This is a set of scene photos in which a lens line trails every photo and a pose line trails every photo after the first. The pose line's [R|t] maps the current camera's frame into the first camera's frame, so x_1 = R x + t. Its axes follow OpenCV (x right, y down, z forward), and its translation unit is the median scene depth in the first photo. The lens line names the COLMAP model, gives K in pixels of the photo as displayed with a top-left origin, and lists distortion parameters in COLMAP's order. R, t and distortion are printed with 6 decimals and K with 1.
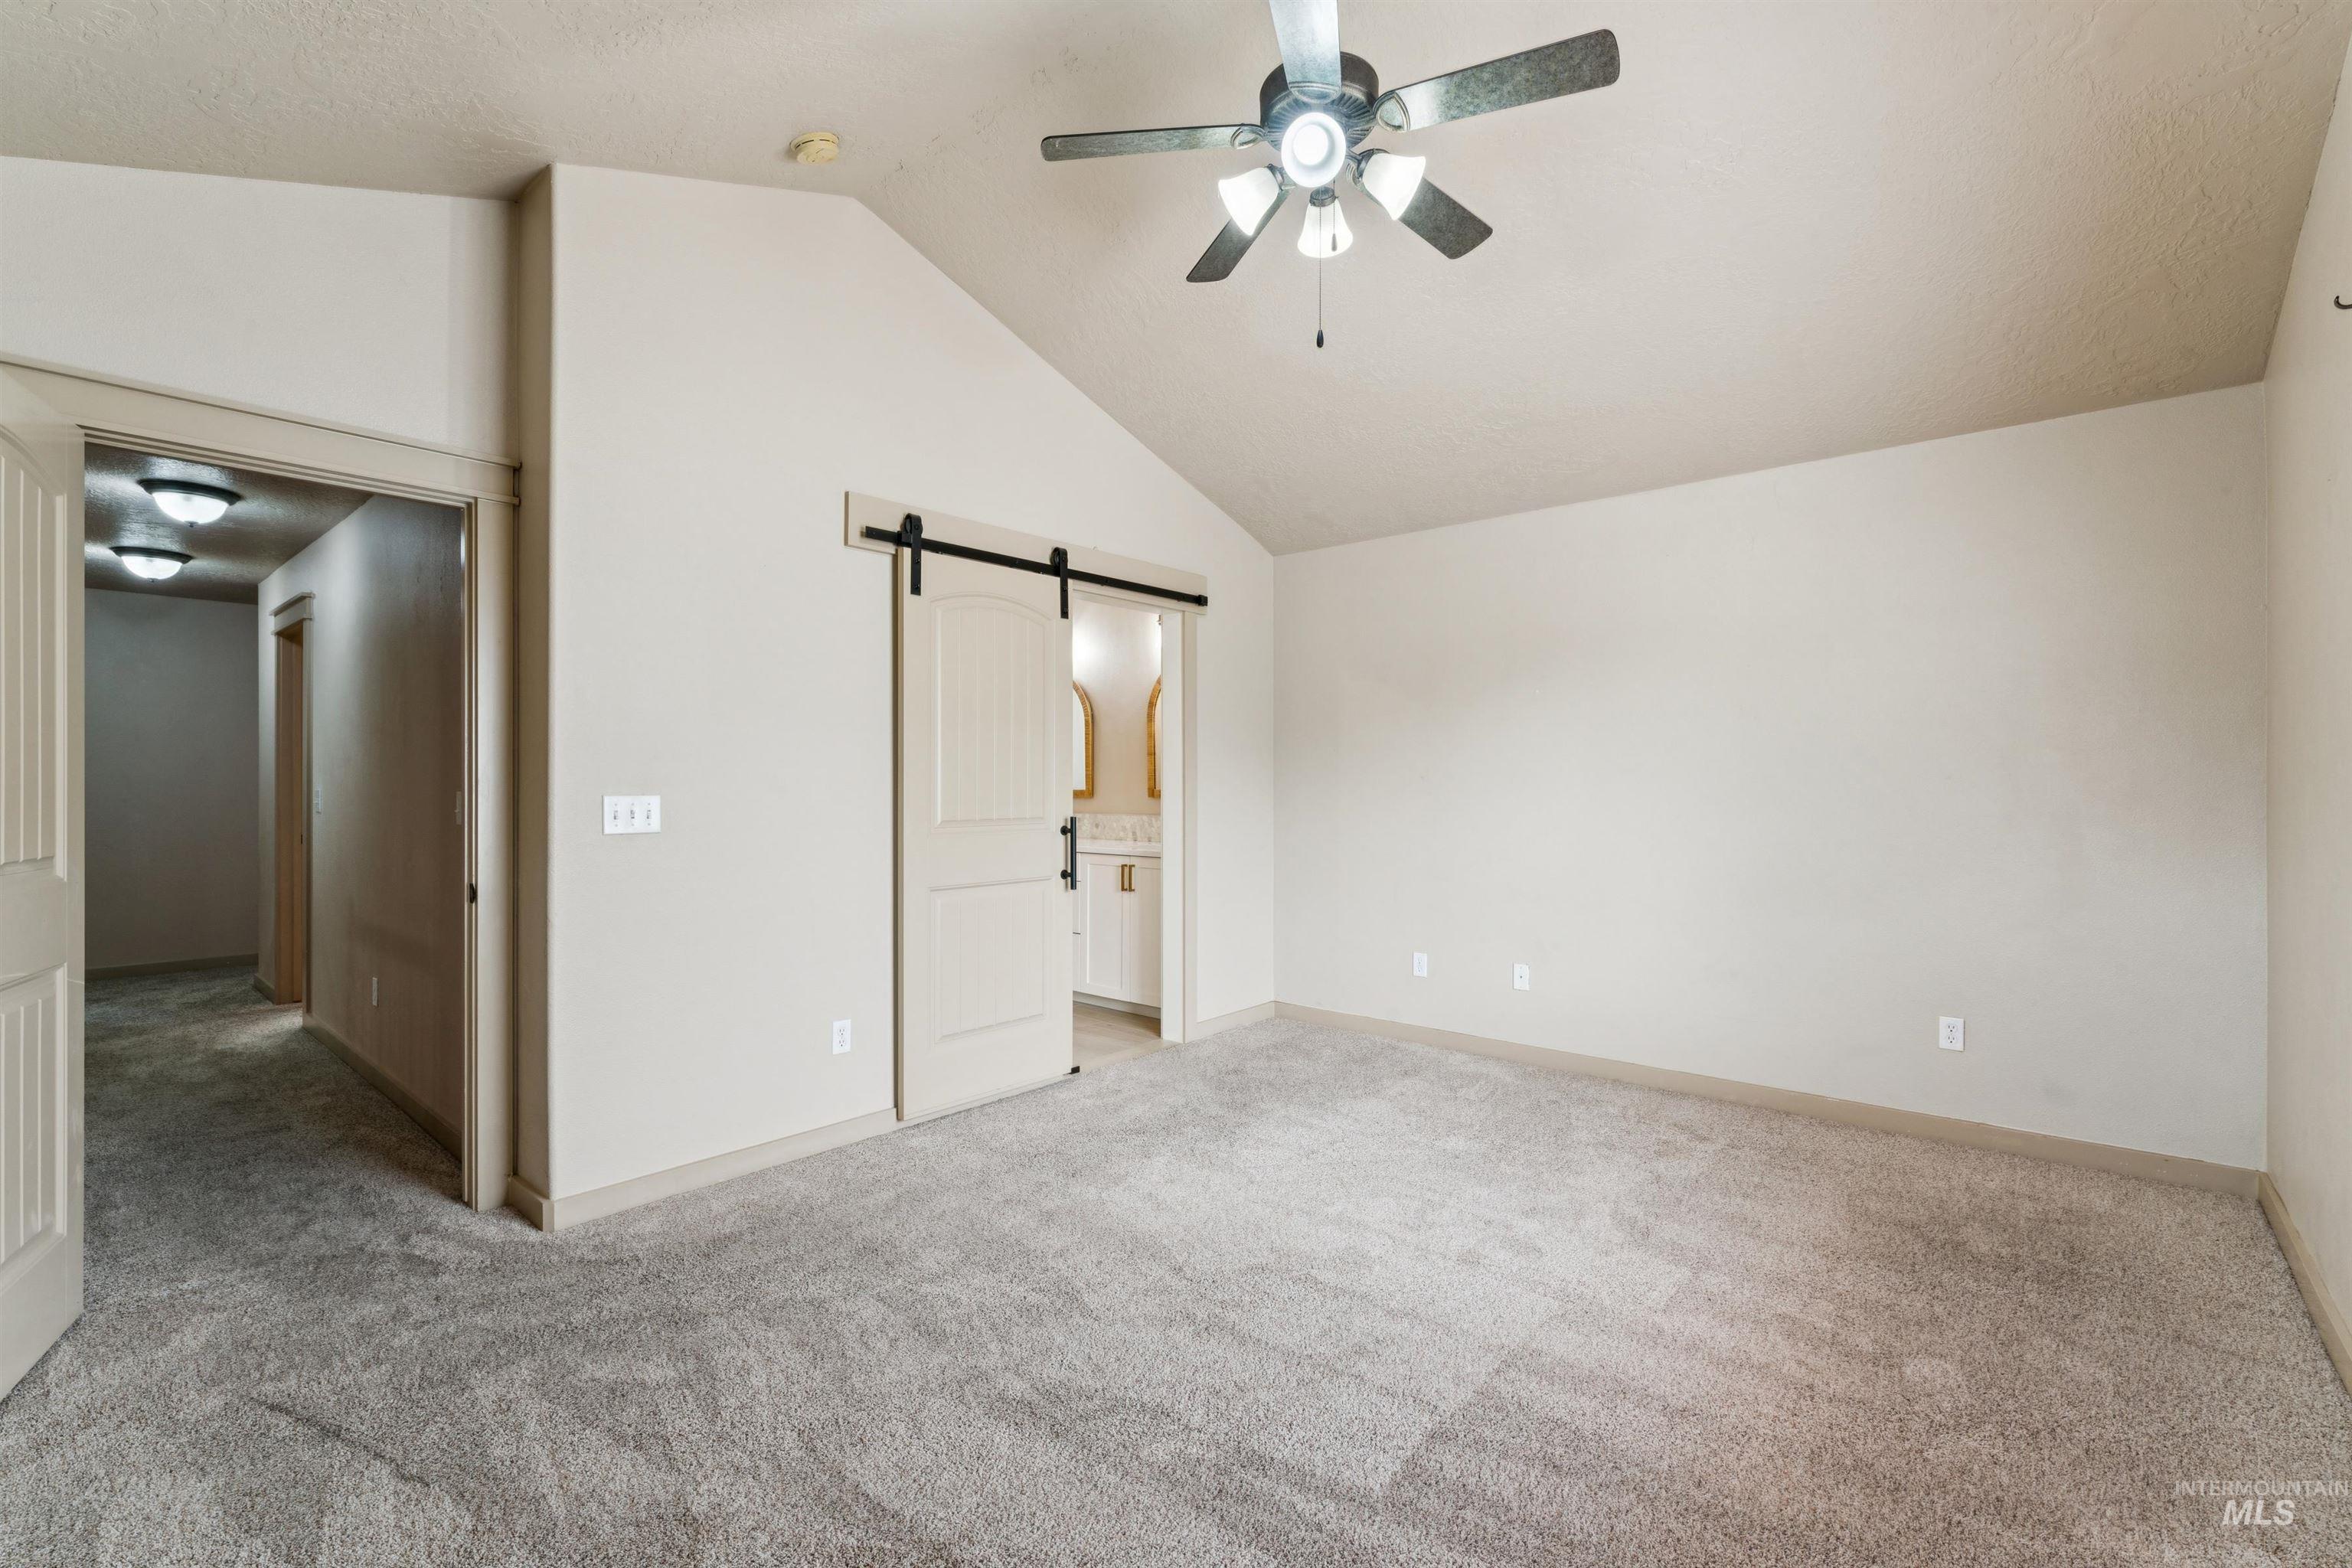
lens RADIAL K [[1000.0, 0, 1188.0], [0, 1000.0, 775.5], [0, 0, 1]] dist [-0.008810, 0.001829]
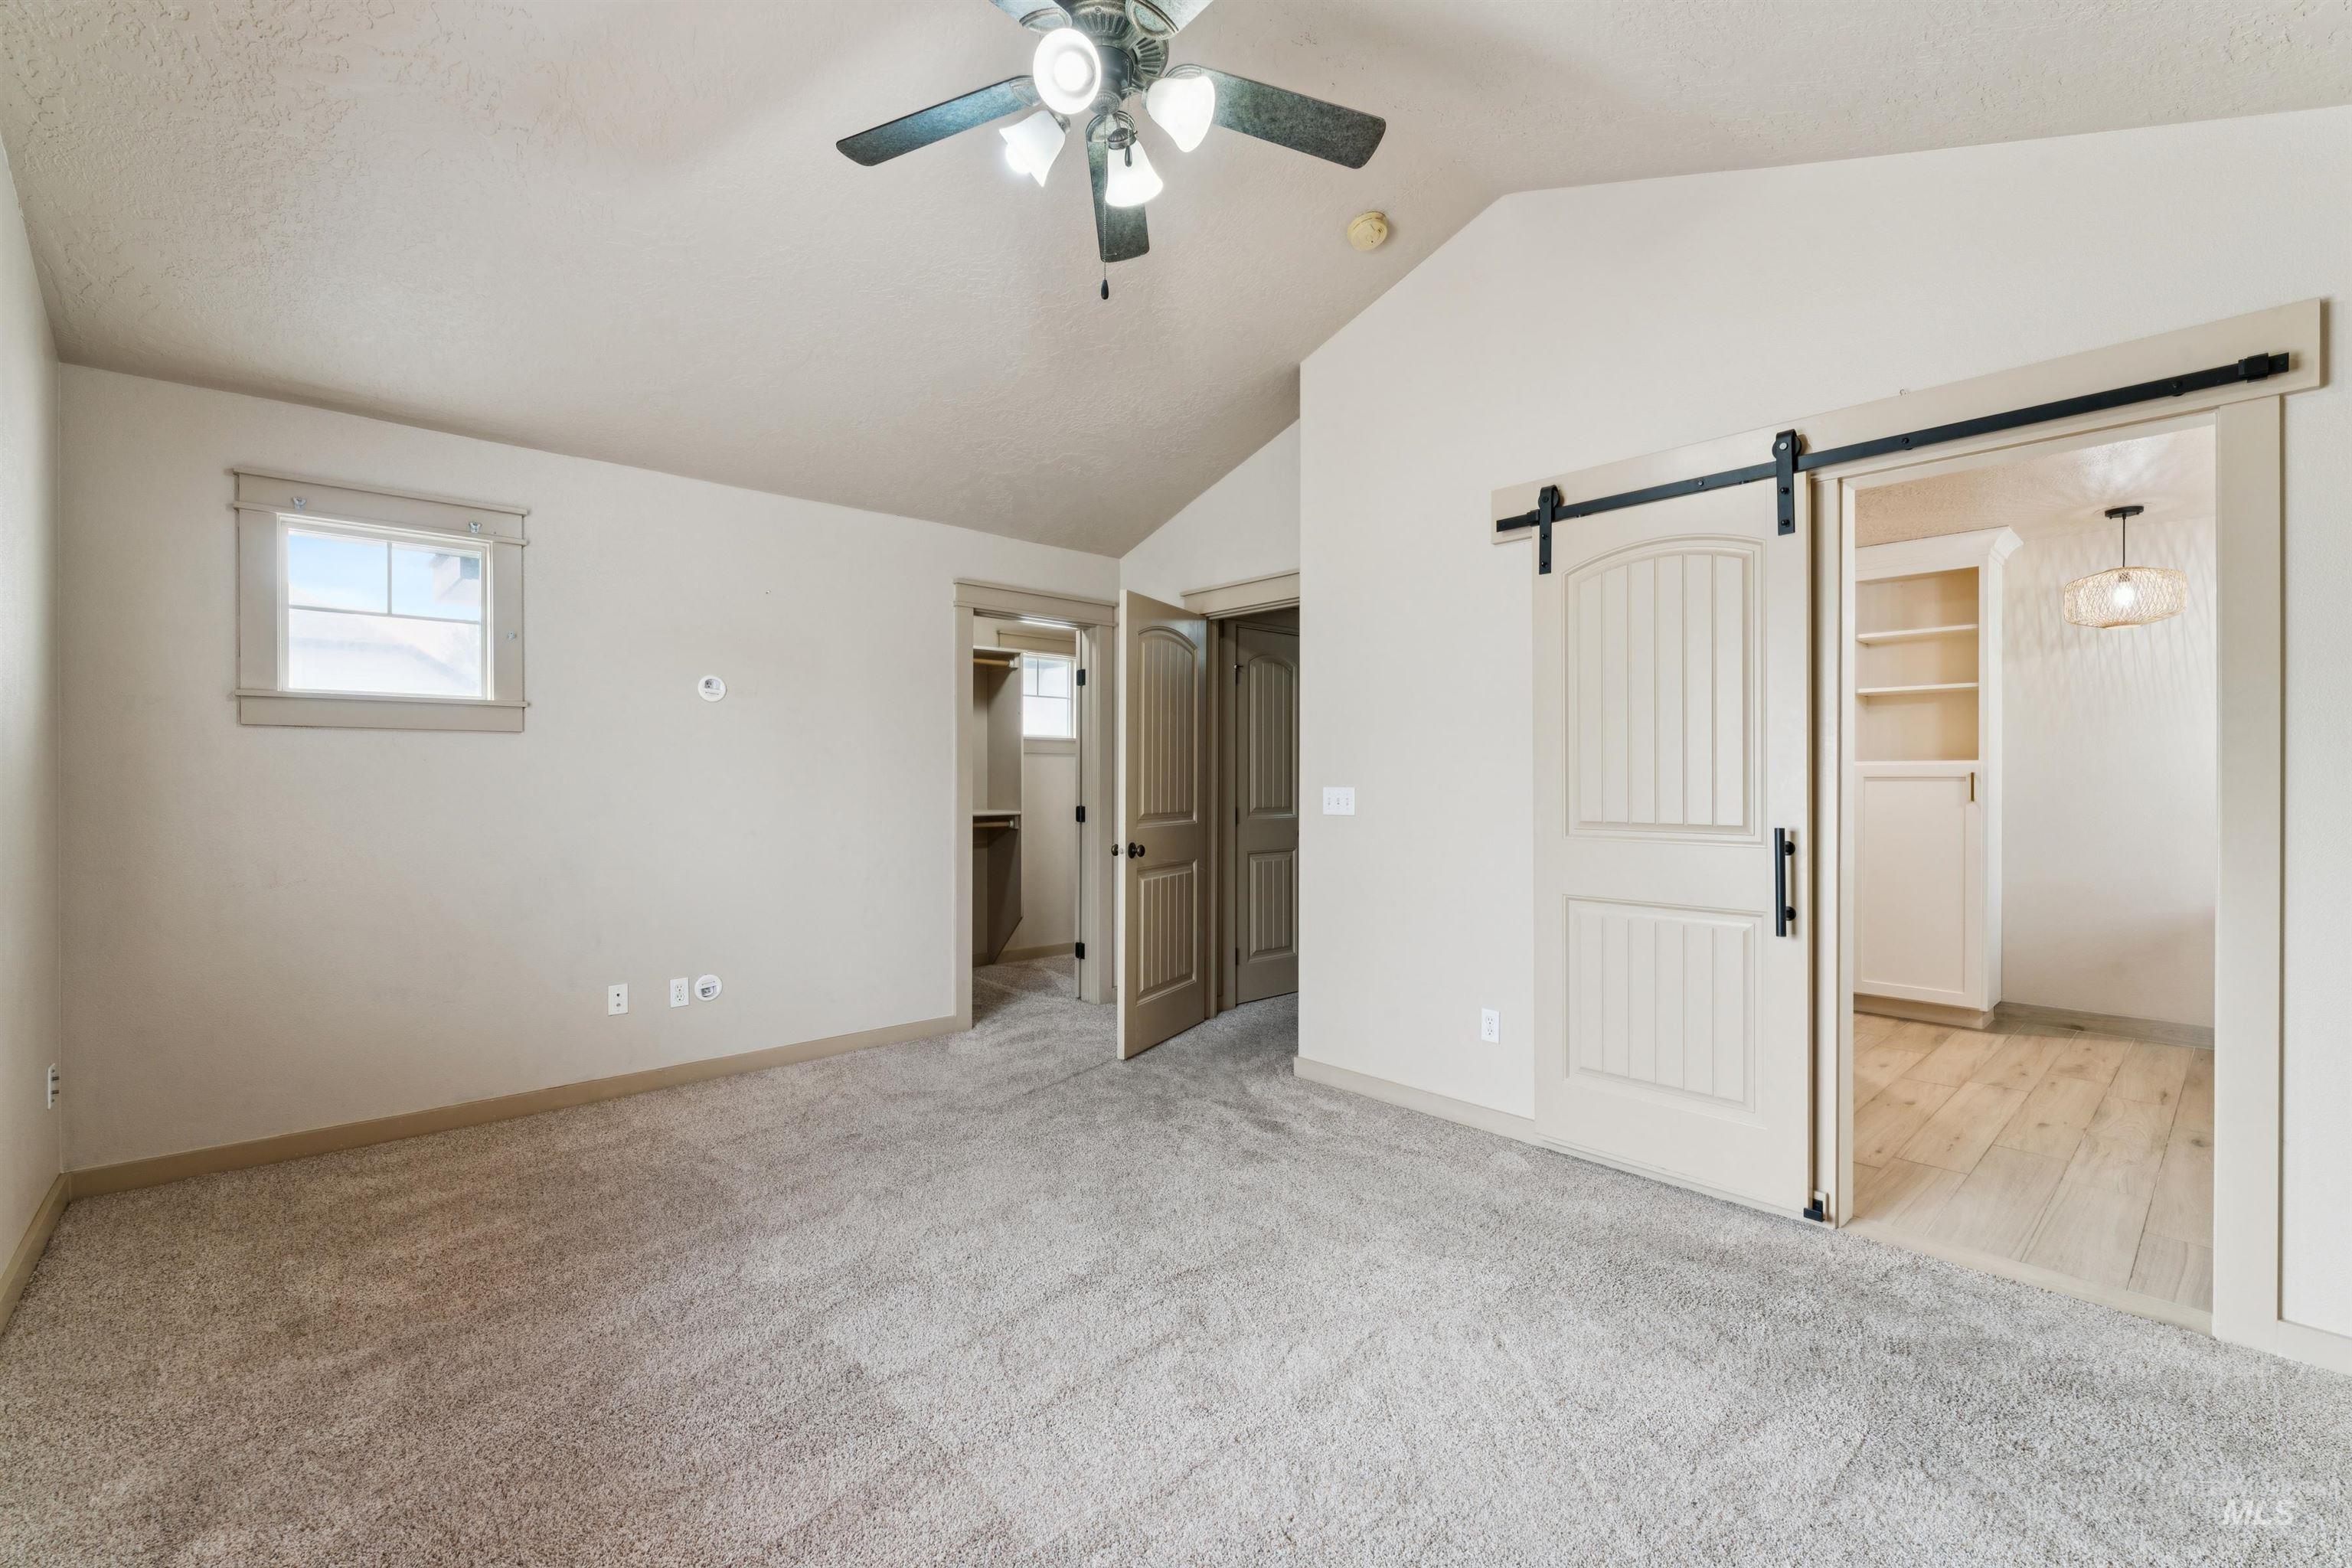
lens RADIAL K [[1000.0, 0, 1188.6], [0, 1000.0, 784.2], [0, 0, 1]] dist [-0.008810, 0.001829]
pose [[-0.114417, 0.010560, -0.993377, 0.709723], [0.009118, 0.999913, 0.009579, 0.000463], [0.993391, -0.007961, -0.114503, 0.815502]]
